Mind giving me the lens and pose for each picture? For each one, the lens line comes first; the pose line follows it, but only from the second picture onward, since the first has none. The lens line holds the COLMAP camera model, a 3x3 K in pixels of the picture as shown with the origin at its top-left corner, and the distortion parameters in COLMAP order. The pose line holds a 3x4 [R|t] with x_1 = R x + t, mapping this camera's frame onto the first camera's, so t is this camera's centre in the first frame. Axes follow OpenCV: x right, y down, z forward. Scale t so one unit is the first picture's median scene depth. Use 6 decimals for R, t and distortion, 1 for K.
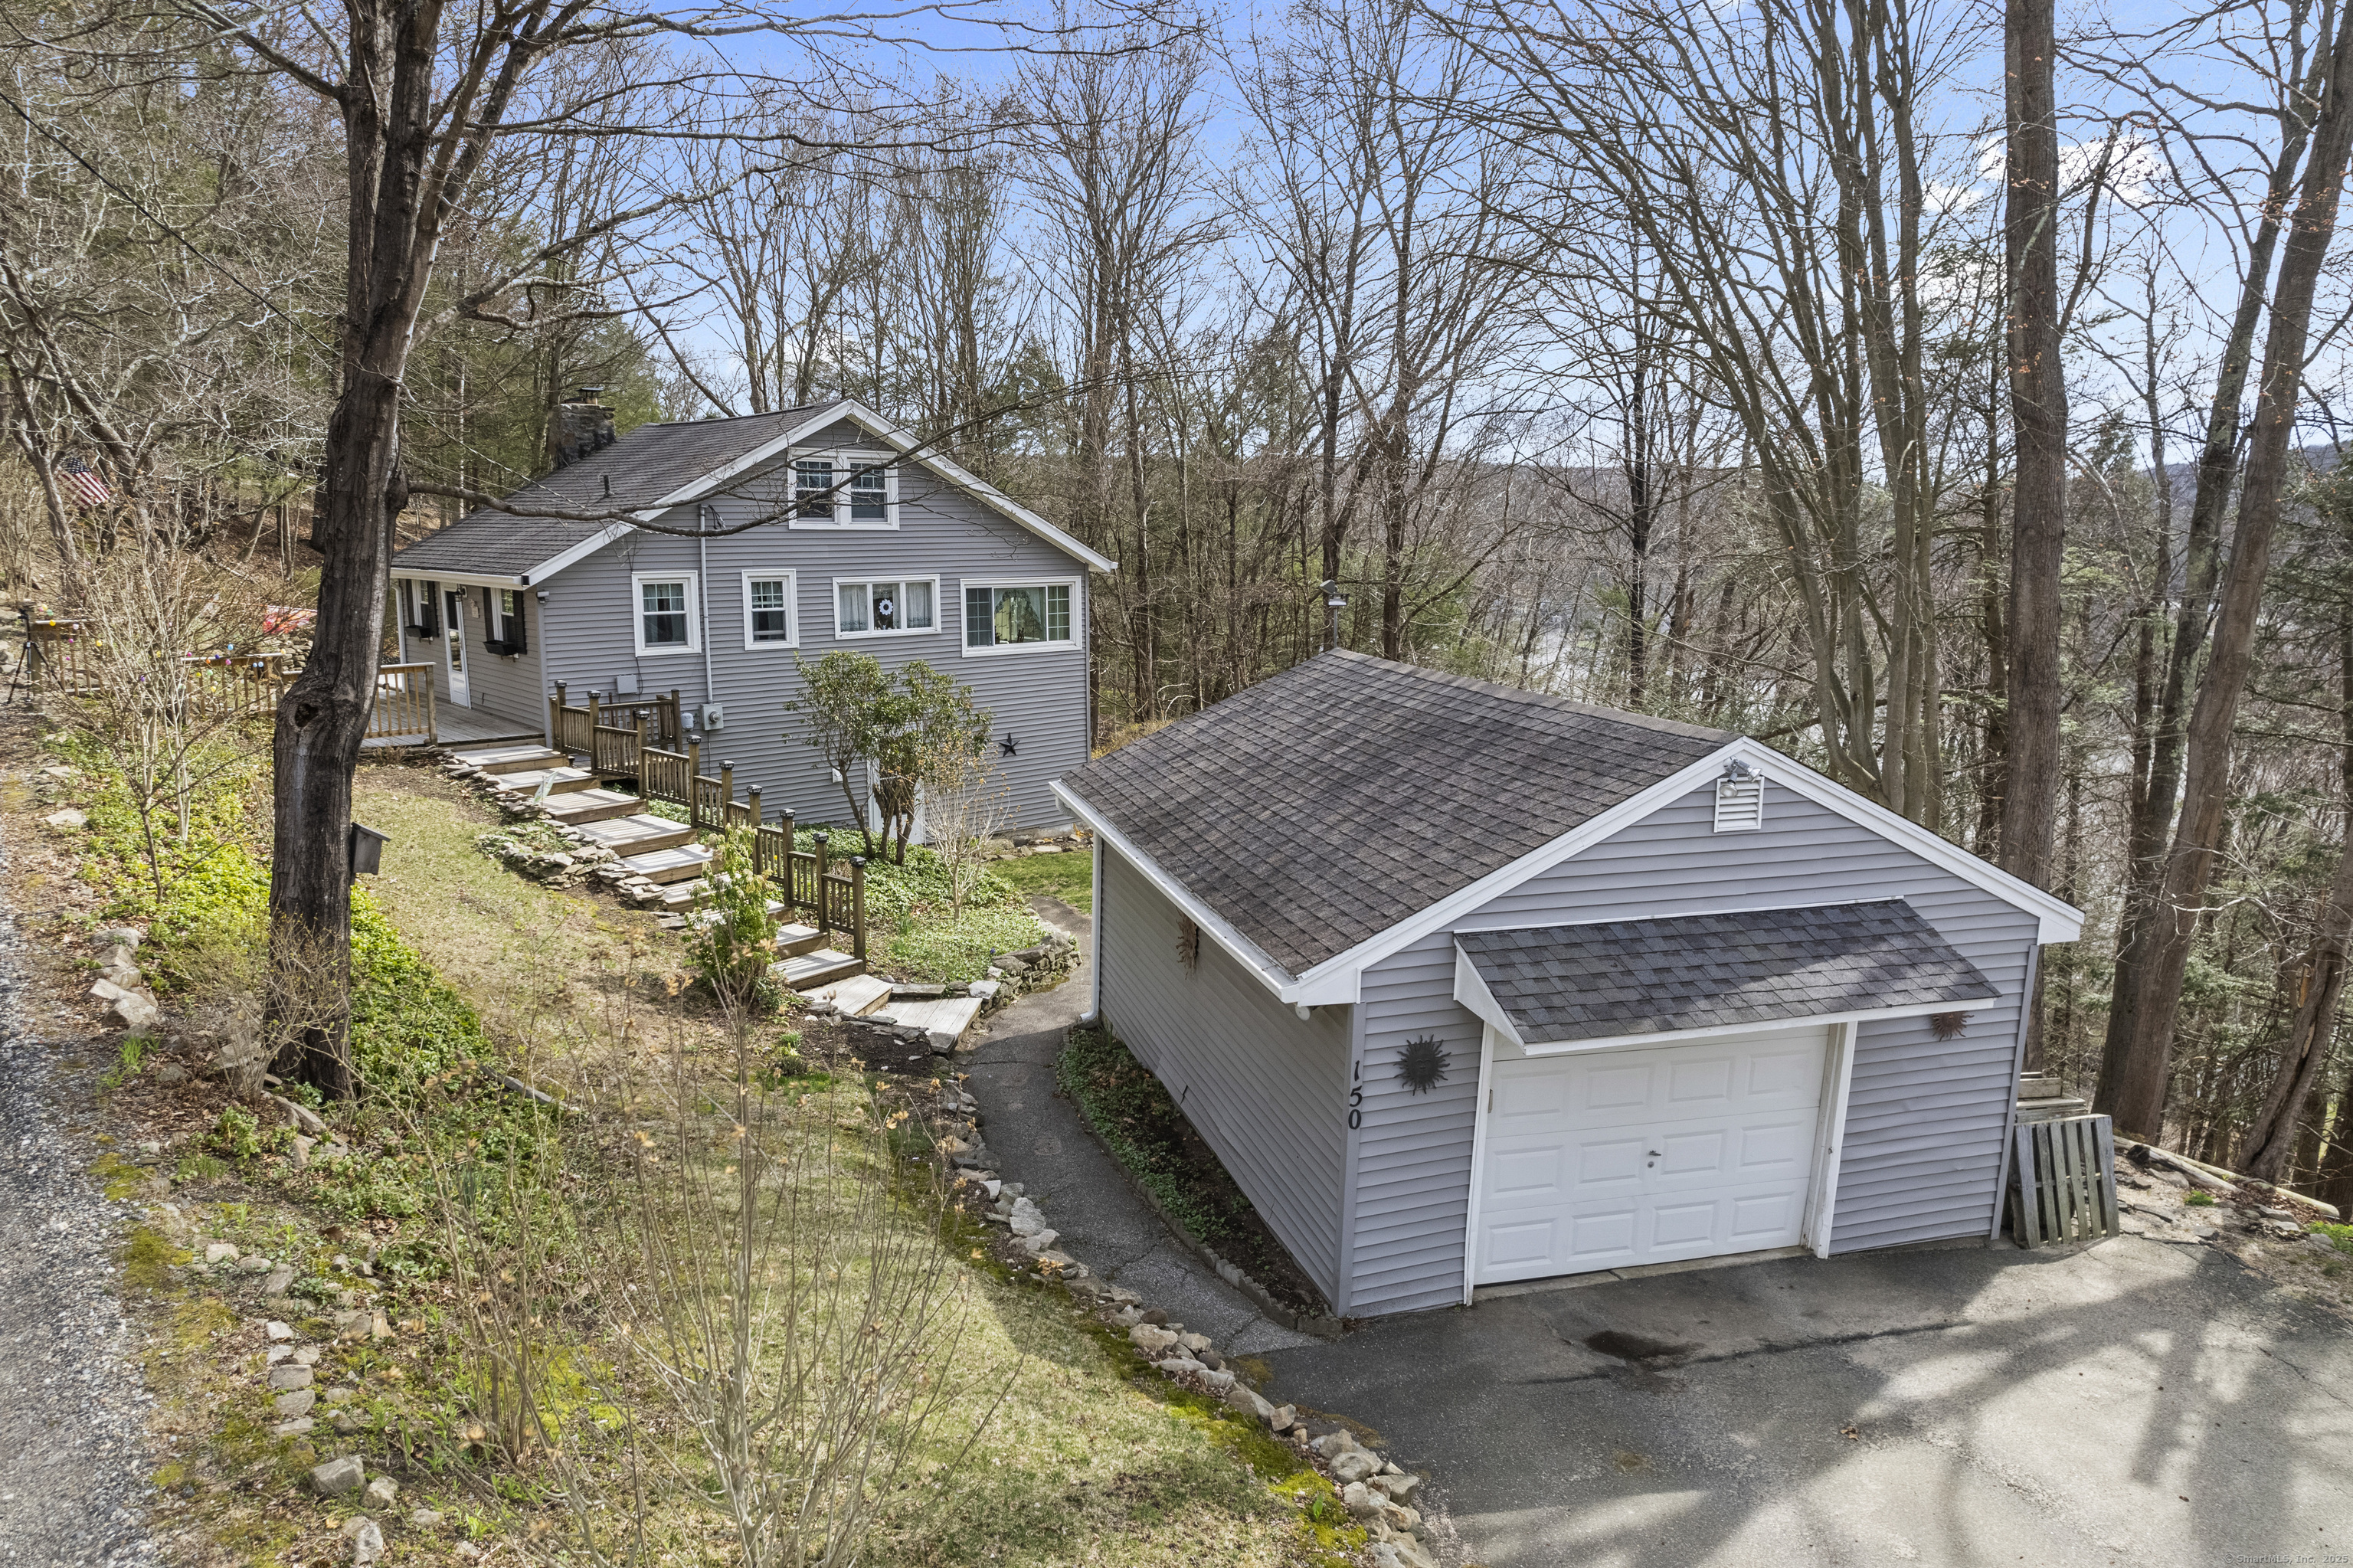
lens RADIAL K [[1473.4, 0, 1098.6], [0, 1473.4, 700.8], [0, 0, 1]] dist [-0.044026, -0.000118]
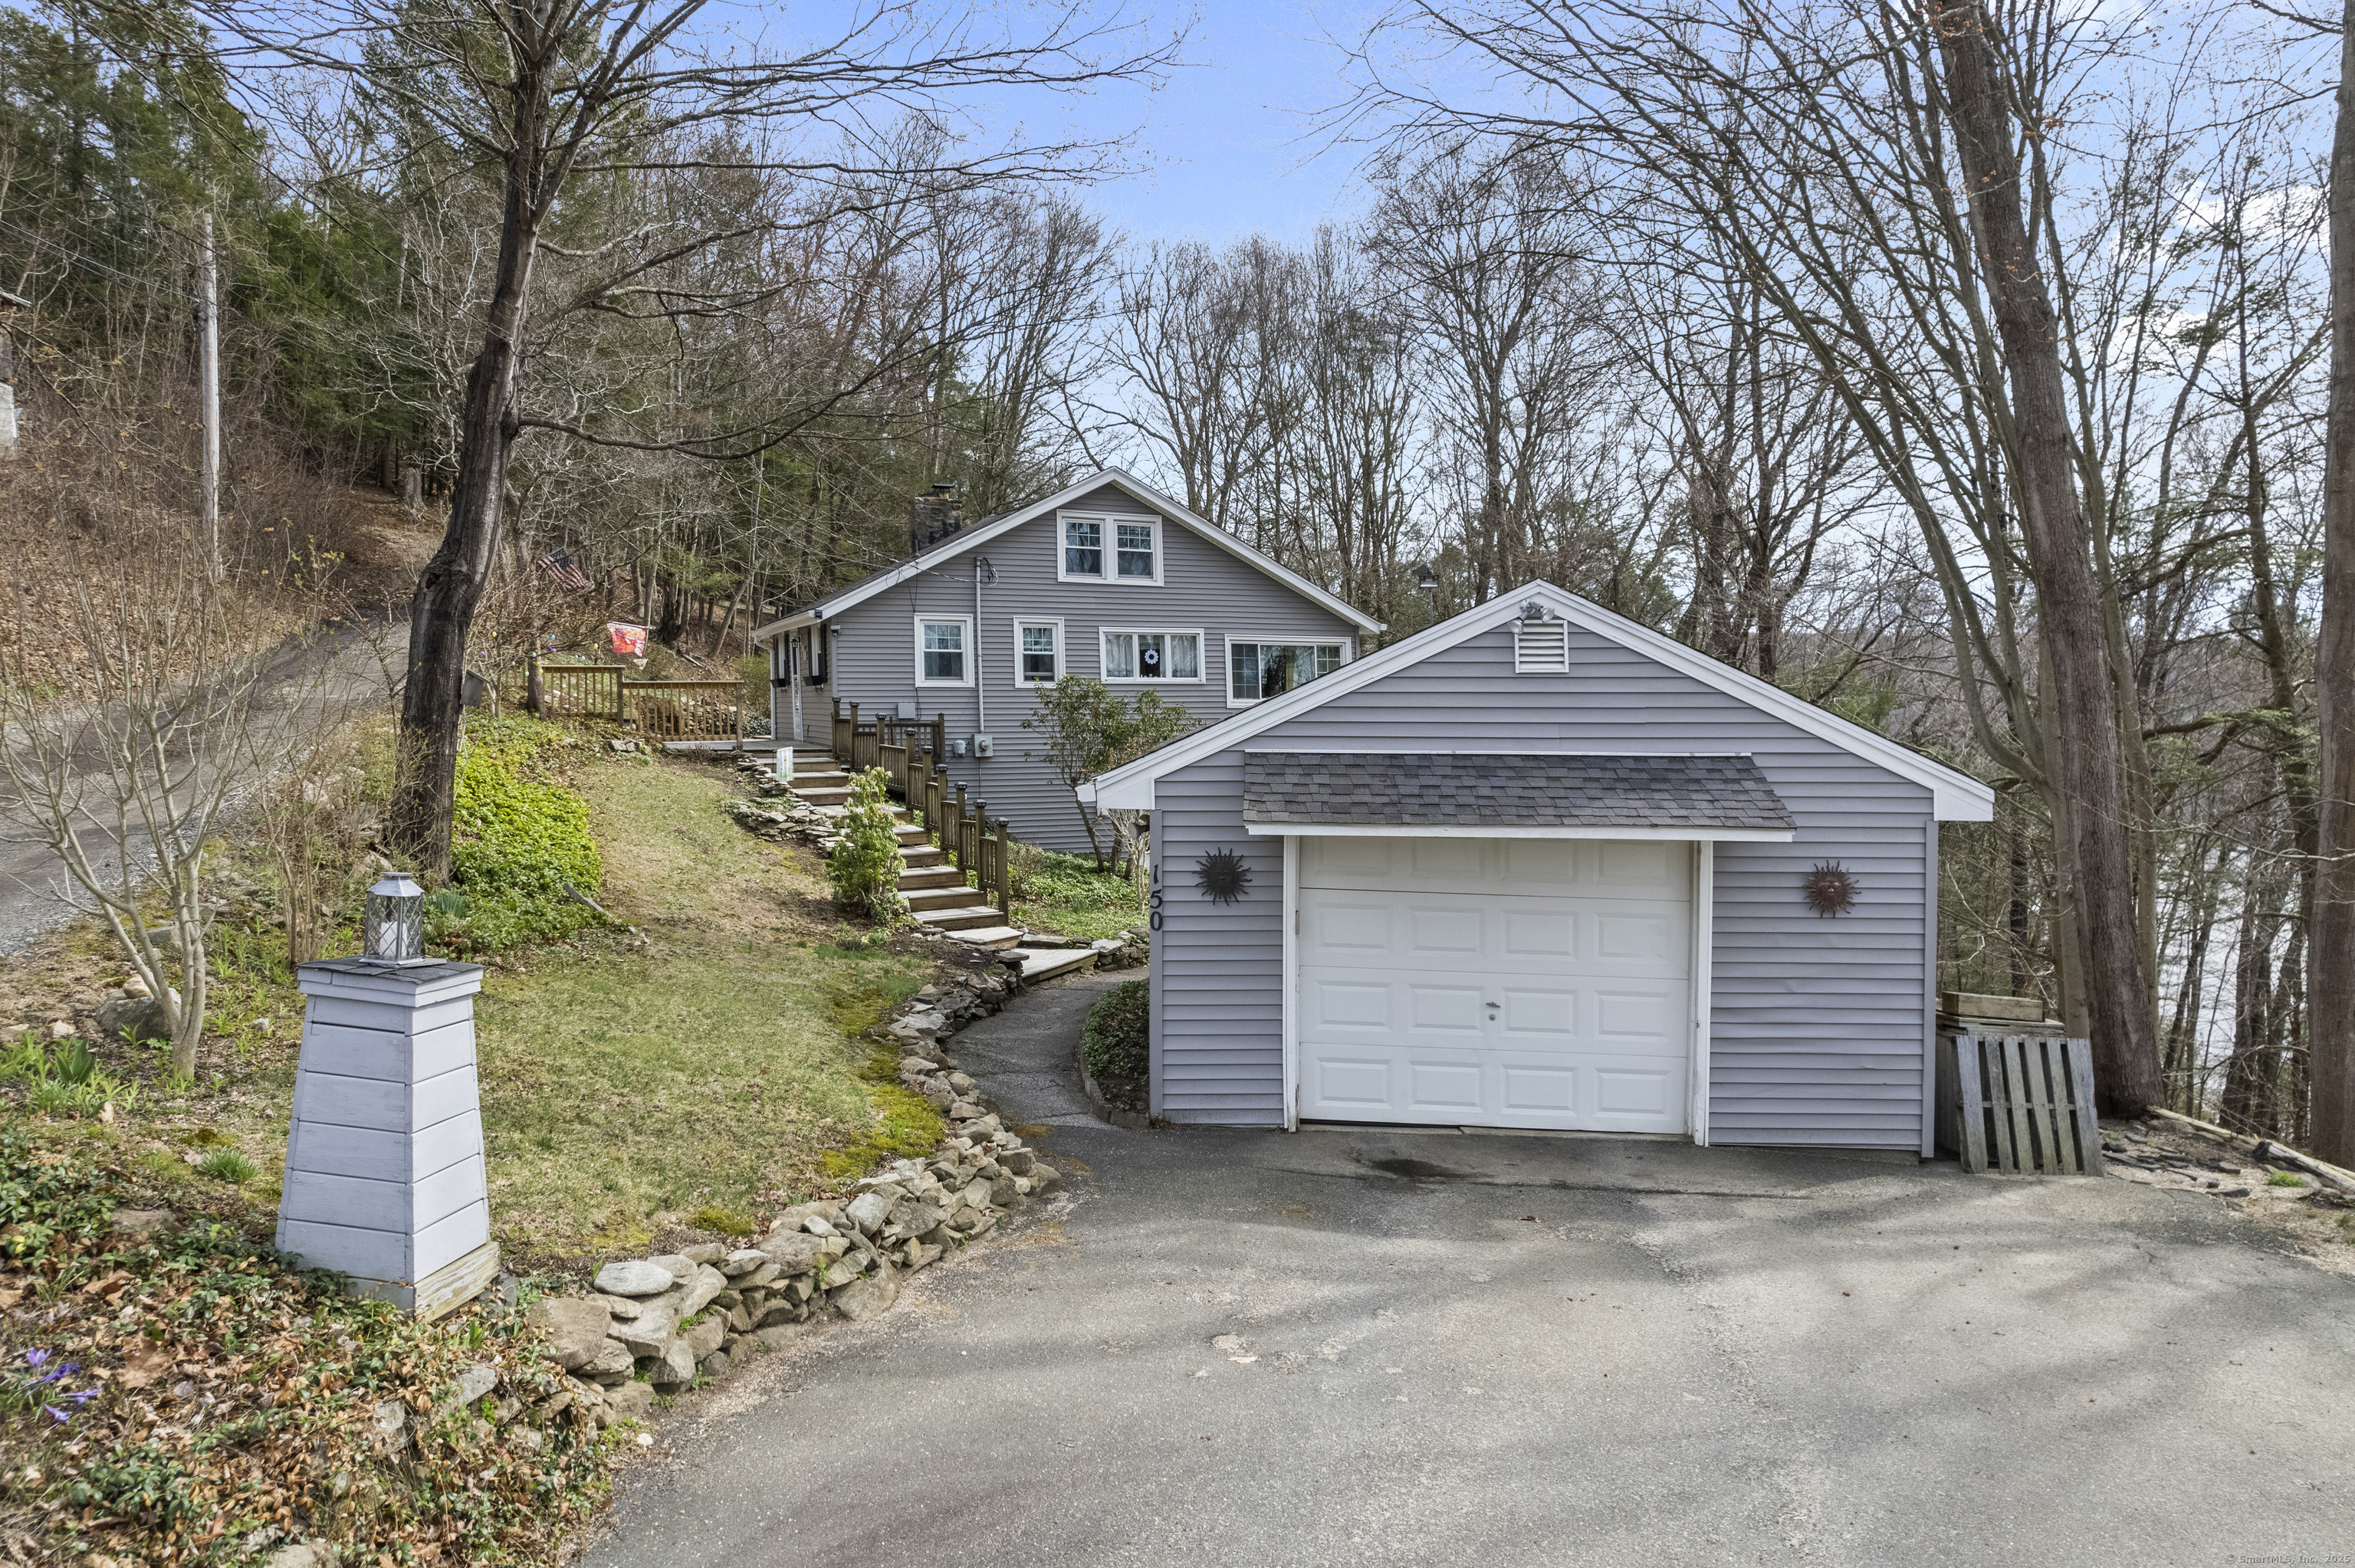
lens RADIAL K [[1472.4, 0, 1154.4], [0, 1472.4, 667.2], [0, 0, 1]] dist [-0.032624, 0.000339]
pose [[0.952187, -0.002902, -0.305503, 0.210300], [-0.040458, 0.989951, -0.135503, 0.101060], [0.302826, 0.141384, 0.942500, -0.029816]]
